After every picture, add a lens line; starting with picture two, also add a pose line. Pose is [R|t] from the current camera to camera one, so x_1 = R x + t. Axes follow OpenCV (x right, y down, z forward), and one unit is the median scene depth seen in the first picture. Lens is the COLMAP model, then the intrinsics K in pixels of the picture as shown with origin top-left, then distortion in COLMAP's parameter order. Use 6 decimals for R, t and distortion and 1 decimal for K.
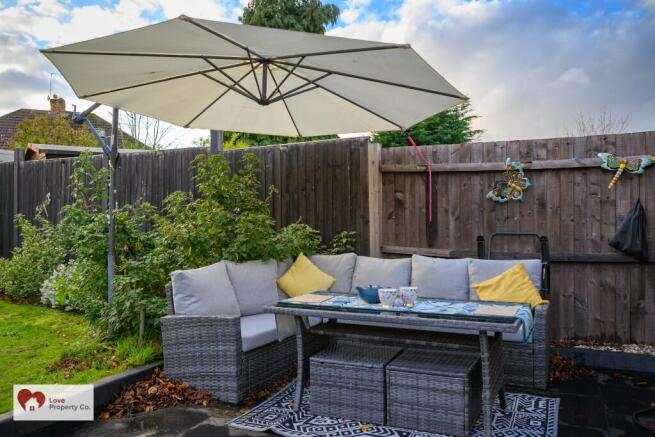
lens RADIAL K [[533.6, 0, 328.3], [0, 533.6, 219.4], [0, 0, 1]] dist [-0.017023, -0.001524]
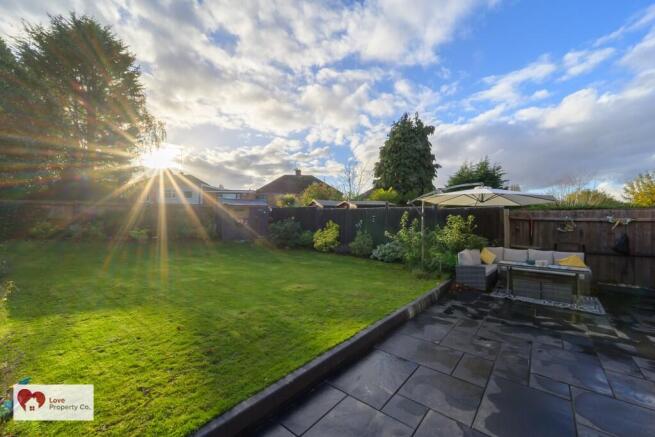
lens RADIAL K [[265.0, 0, 325.7], [0, 265.0, 215.6], [0, 0, 1]] dist [-0.001864, -0.000637]
pose [[0.963908, 0.003875, -0.266206, -0.578572], [-0.006490, 0.999939, -0.008944, -0.105948], [0.266155, 0.010349, 0.963875, -0.785325]]
